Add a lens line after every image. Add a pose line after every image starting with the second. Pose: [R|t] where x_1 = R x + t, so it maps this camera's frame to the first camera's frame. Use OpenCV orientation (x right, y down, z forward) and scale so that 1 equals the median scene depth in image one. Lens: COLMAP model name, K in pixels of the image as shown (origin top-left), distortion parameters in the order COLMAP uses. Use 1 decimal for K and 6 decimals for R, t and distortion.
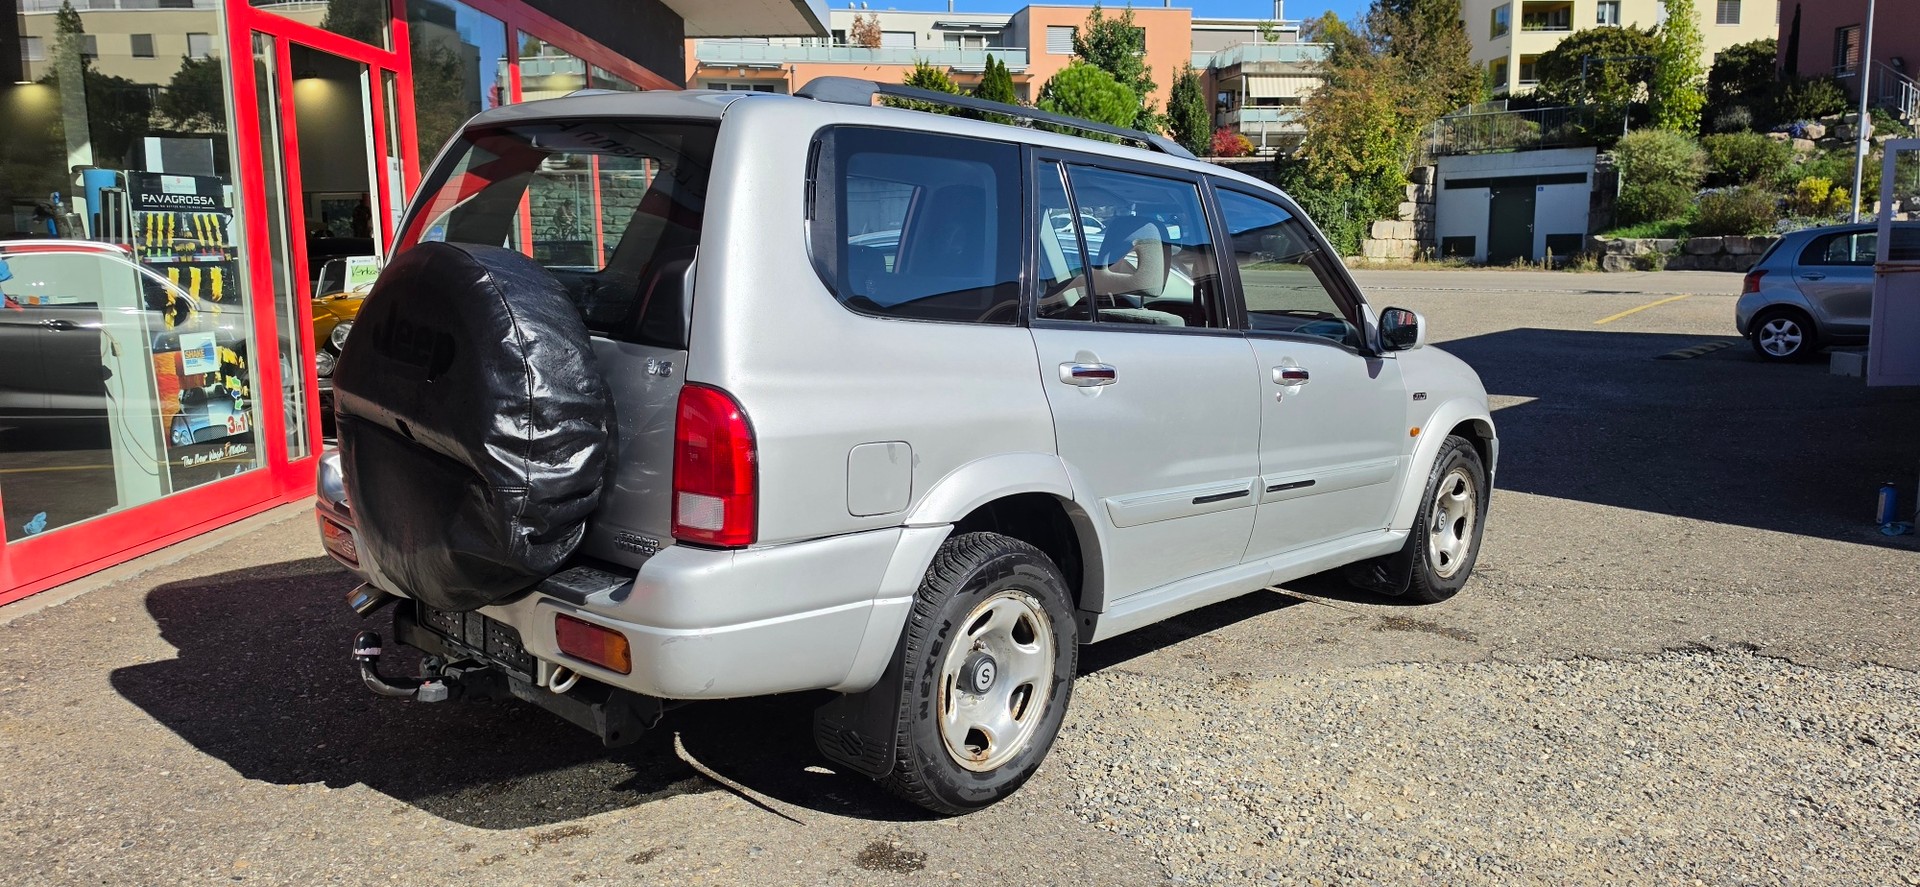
lens RADIAL K [[1274.0, 0, 967.1], [0, 1274.0, 431.0], [0, 0, 1]] dist [0.022966, -0.001731]
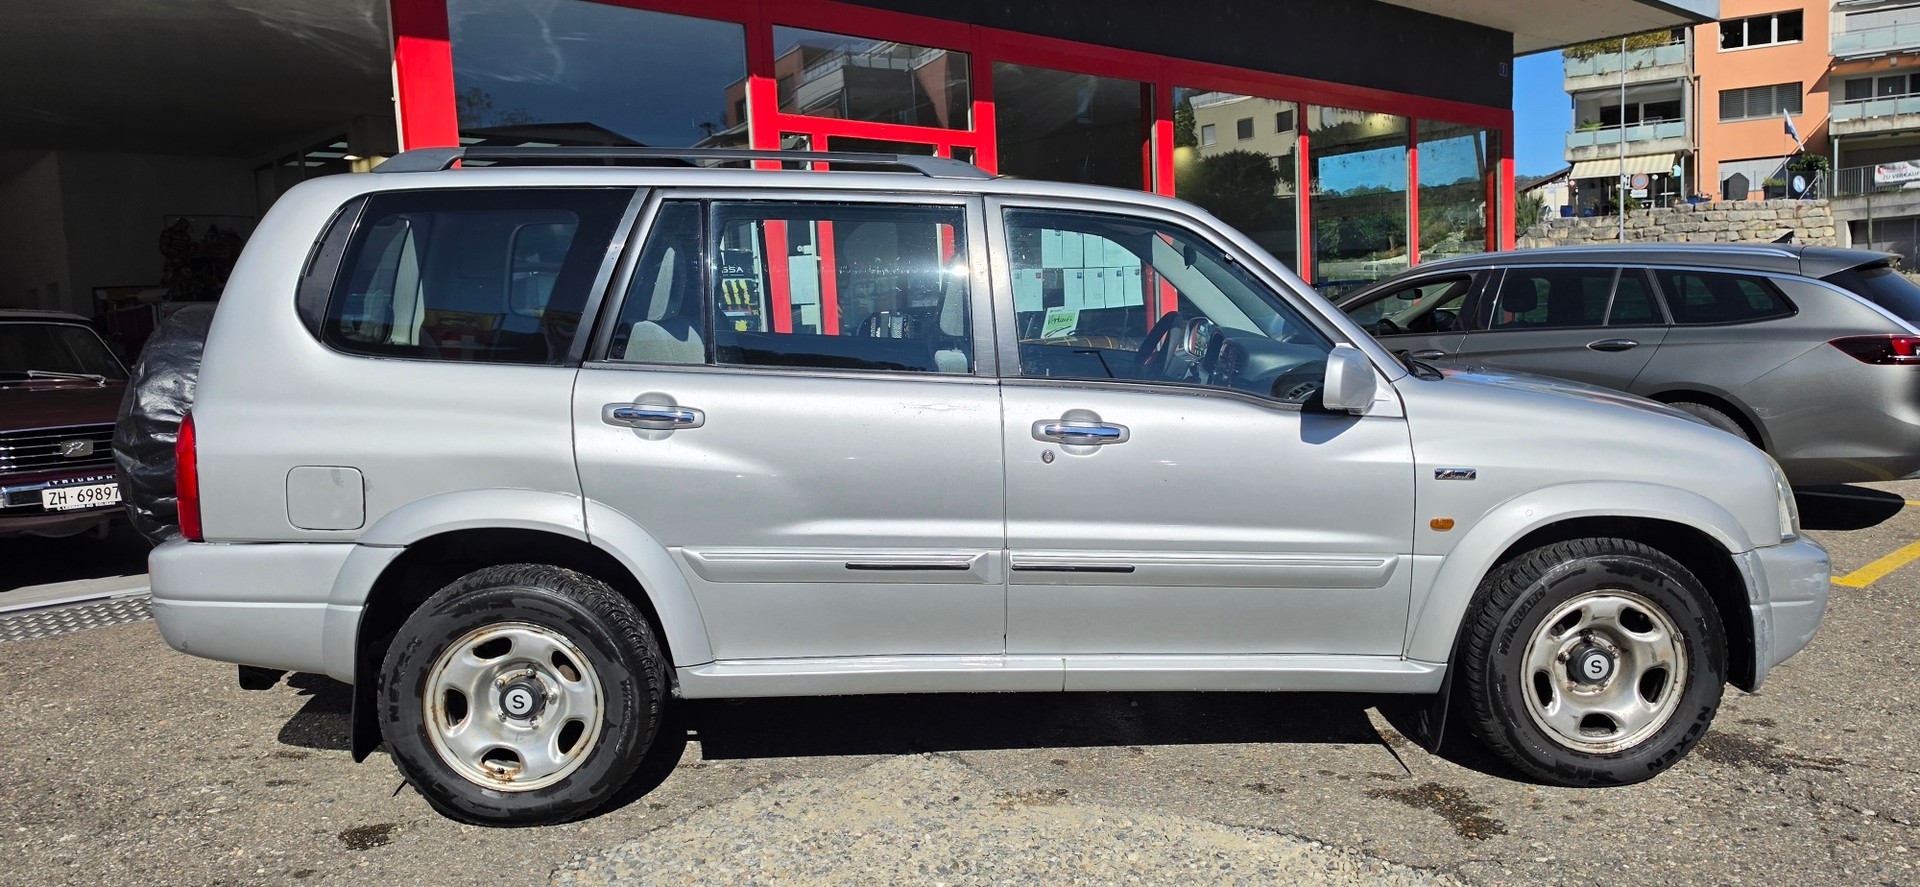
lens RADIAL K [[1274.0, 0, 966.0], [0, 1274.0, 453.4], [0, 0, 1]] dist [0.022966, -0.001731]
pose [[0.720298, 0.052858, -0.691648, 0.757330], [-0.063317, 0.997940, 0.010326, -0.033989], [0.690769, 0.036355, 0.722161, 0.370876]]
